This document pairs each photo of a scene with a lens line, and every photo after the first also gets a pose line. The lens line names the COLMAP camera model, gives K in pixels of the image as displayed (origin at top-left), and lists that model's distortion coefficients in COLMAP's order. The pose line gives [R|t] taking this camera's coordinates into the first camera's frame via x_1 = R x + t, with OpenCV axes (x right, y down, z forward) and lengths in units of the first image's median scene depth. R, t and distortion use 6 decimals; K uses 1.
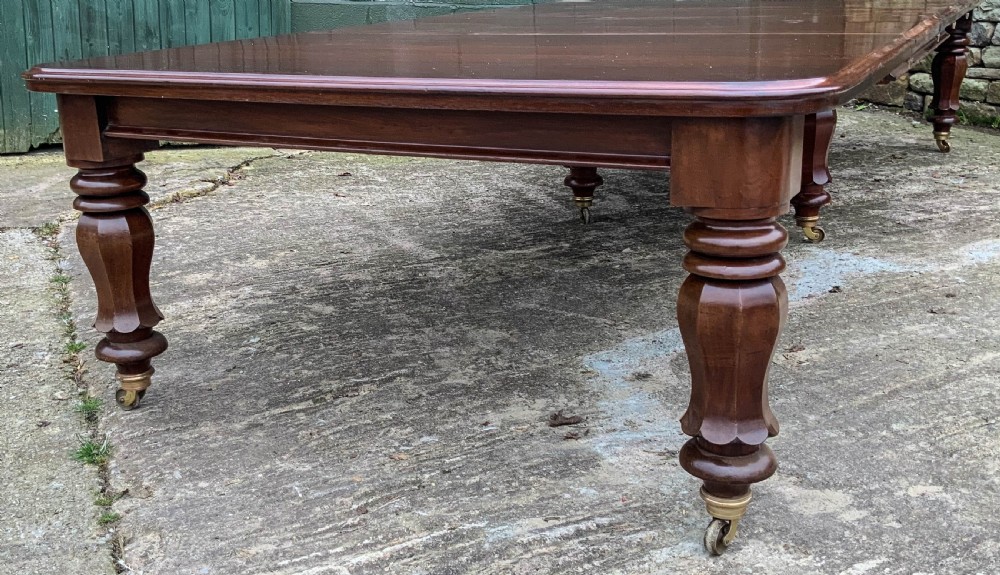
lens RADIAL K [[1072.5, 0, 451.6], [0, 1072.5, 309.7], [0, 0, 1]] dist [0.116022, -0.263258]
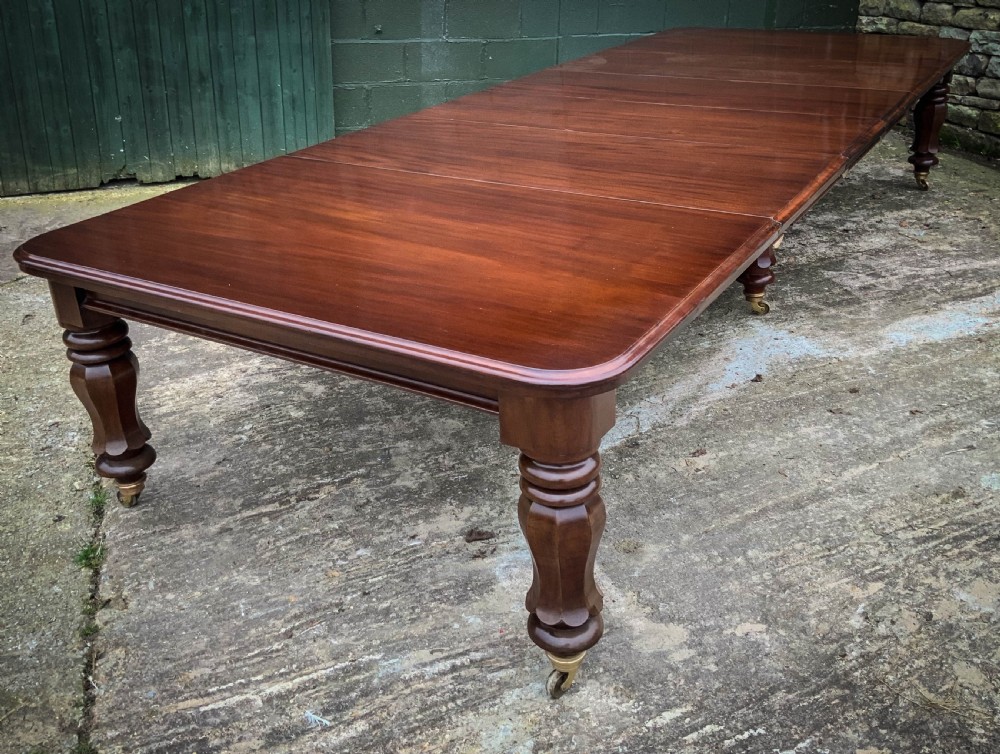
lens RADIAL K [[979.6, 0, 512.0], [0, 979.6, 330.1], [0, 0, 1]] dist [0.129460, -0.310595]
pose [[0.998945, 0.014931, -0.043423, 0.196197], [-0.009916, 0.993490, 0.113487, -0.262559], [0.044835, -0.112937, 0.992590, -0.063093]]
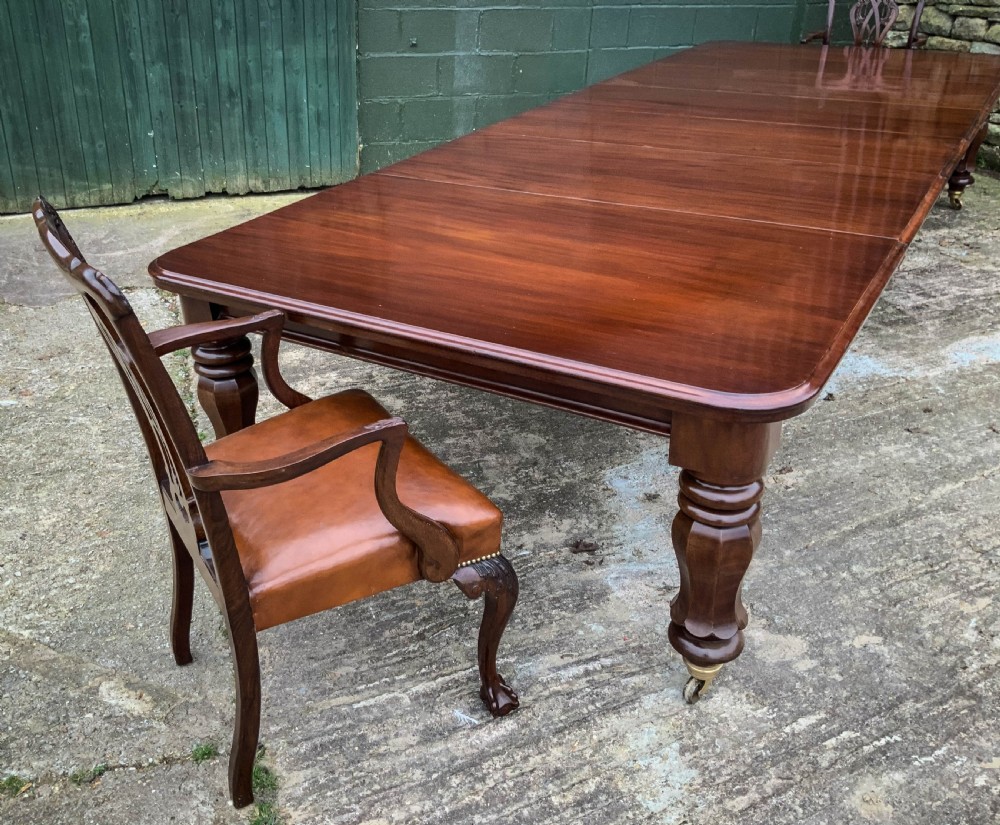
lens RADIAL K [[935.1, 0, 444.3], [0, 935.1, 426.6], [0, 0, 1]] dist [0.108921, -0.229522]
pose [[0.997325, 0.030836, -0.066276, 0.011291], [-0.016673, 0.978729, 0.204479, -0.268222], [0.071172, -0.202827, 0.976625, -0.049801]]
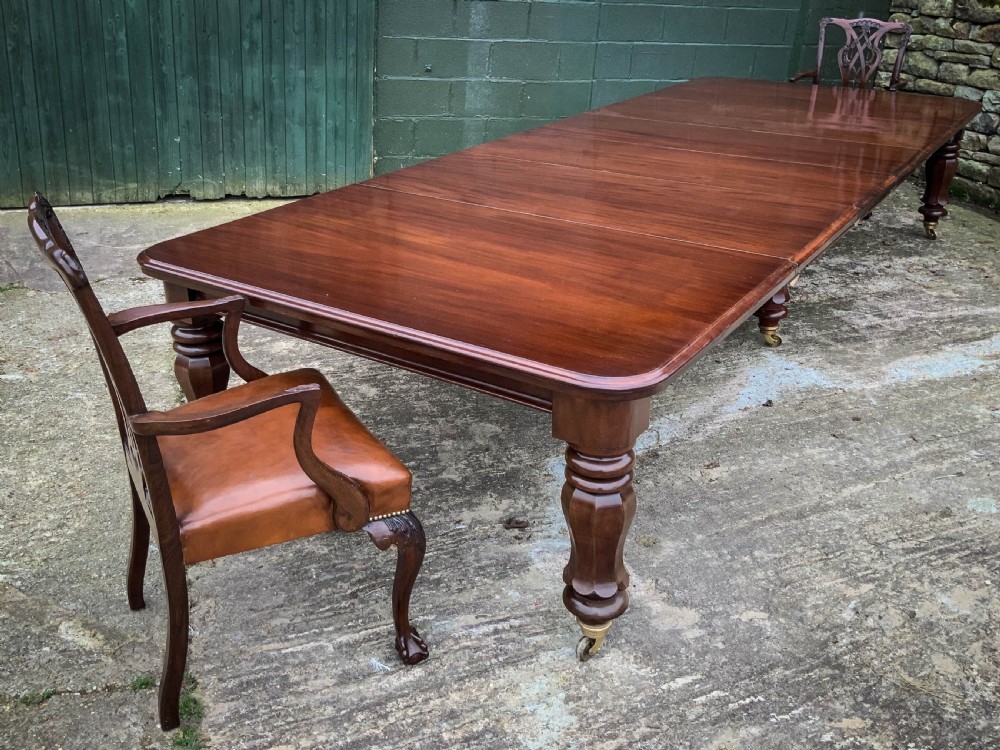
lens RADIAL K [[969.8, 0, 479.0], [0, 969.8, 333.1], [0, 0, 1]] dist [0.120580, -0.274536]
pose [[0.994230, 0.065803, -0.084719, 0.154955], [-0.057769, 0.993893, 0.094024, -0.266045], [0.090389, -0.088587, 0.991959, -0.222520]]
